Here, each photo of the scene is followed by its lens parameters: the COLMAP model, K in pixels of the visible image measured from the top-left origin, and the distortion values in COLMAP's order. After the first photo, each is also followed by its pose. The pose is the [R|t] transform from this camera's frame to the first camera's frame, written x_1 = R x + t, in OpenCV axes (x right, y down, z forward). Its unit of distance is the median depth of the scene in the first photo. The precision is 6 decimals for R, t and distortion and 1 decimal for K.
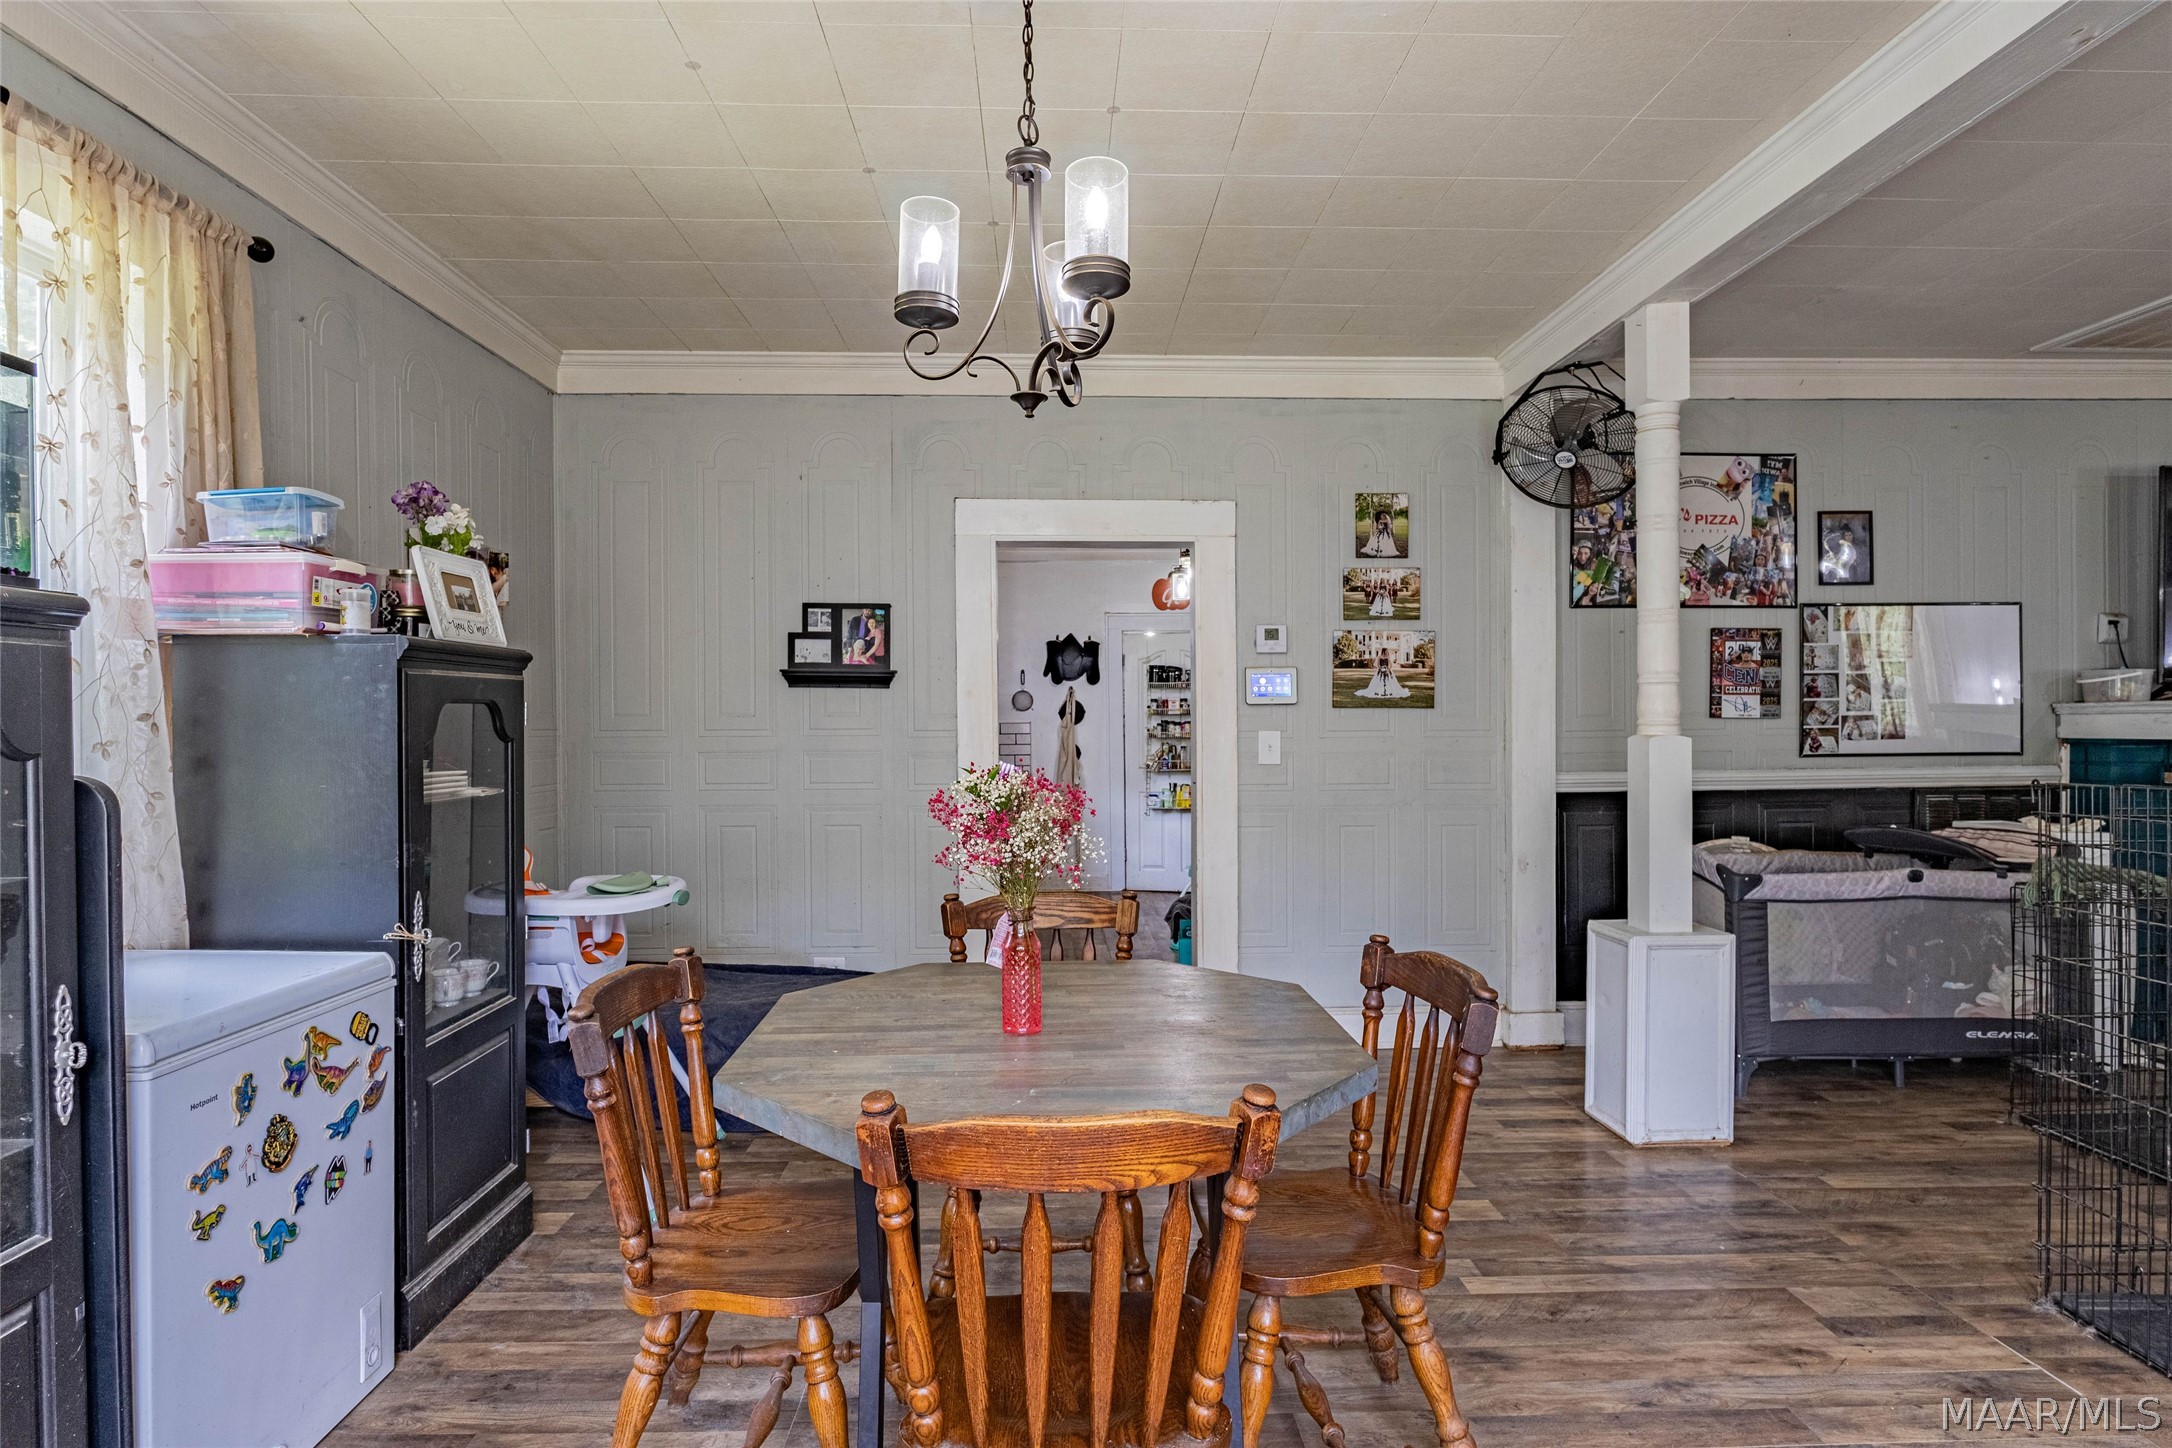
lens RADIAL K [[1149.0, 0, 1077.4], [0, 1149.0, 724.7], [0, 0, 1]] dist [-0.002301, -0.000503]
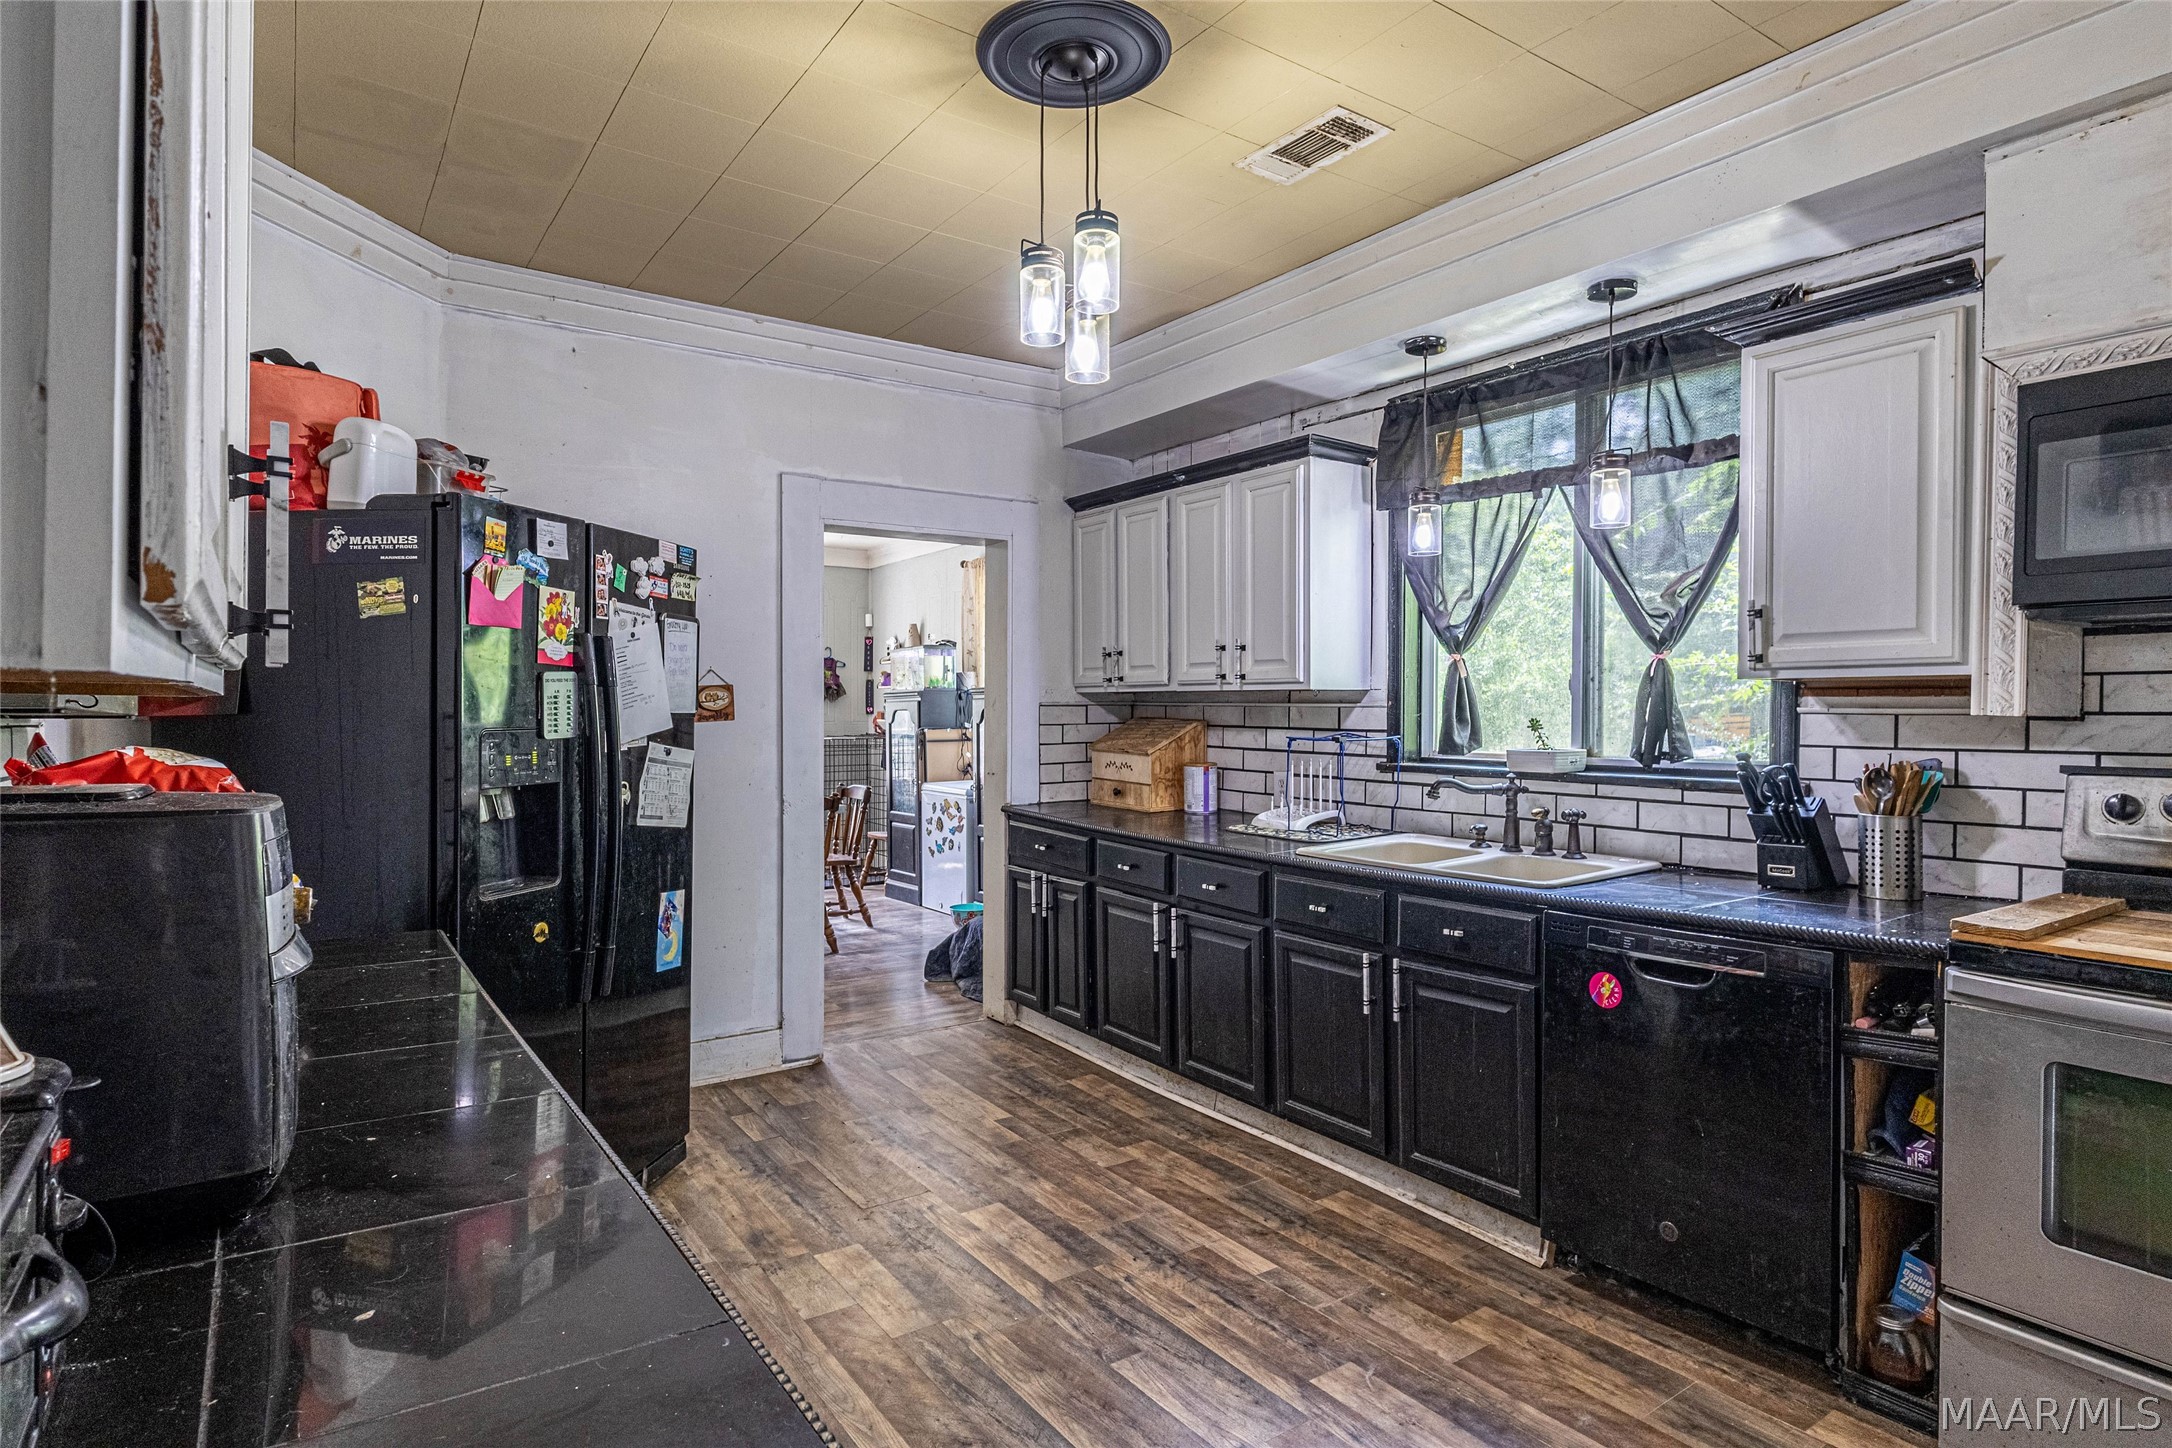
lens RADIAL K [[1149.0, 0, 1077.4], [0, 1149.0, 724.7], [0, 0, 1]] dist [-0.002301, -0.000503]
pose [[-0.842581, 0.010401, -0.538469, 0.866706], [0.004748, 0.999918, 0.011886, -0.014861], [0.538548, 0.007458, -0.842562, 3.905007]]
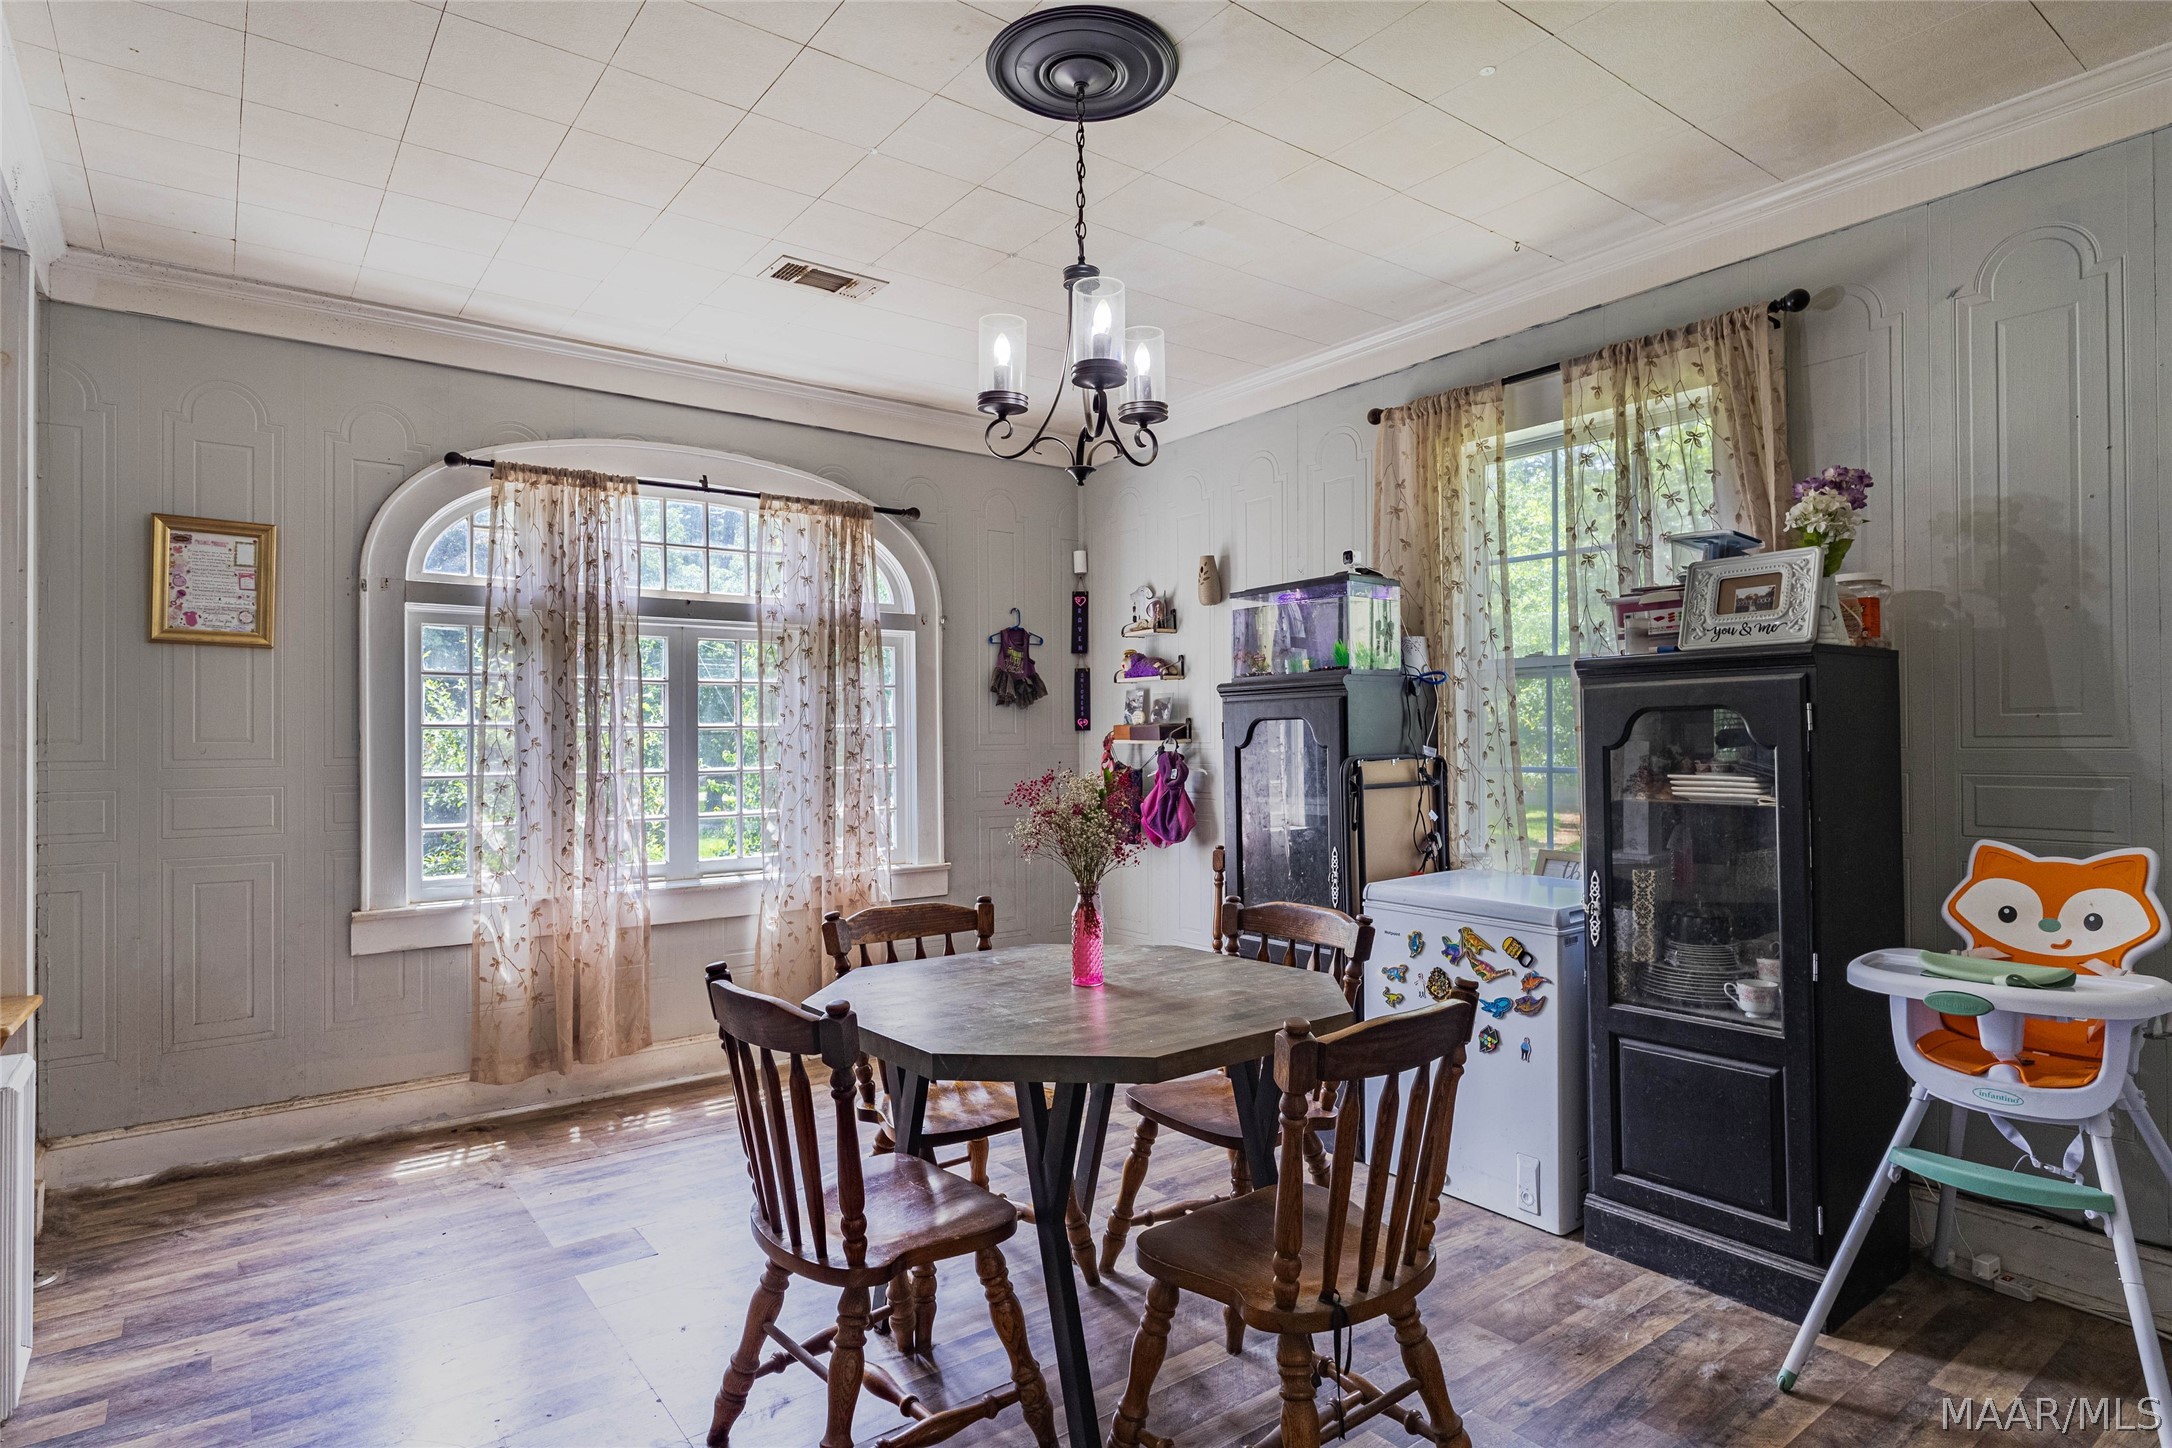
lens RADIAL K [[1149.0, 0, 1077.4], [0, 1149.0, 724.7], [0, 0, 1]] dist [-0.002301, -0.000503]
pose [[-0.816775, 0.000819, -0.576956, 0.587638], [0.006138, 0.999955, -0.007270, -0.000876], [0.576924, -0.009479, -0.816743, 1.770013]]
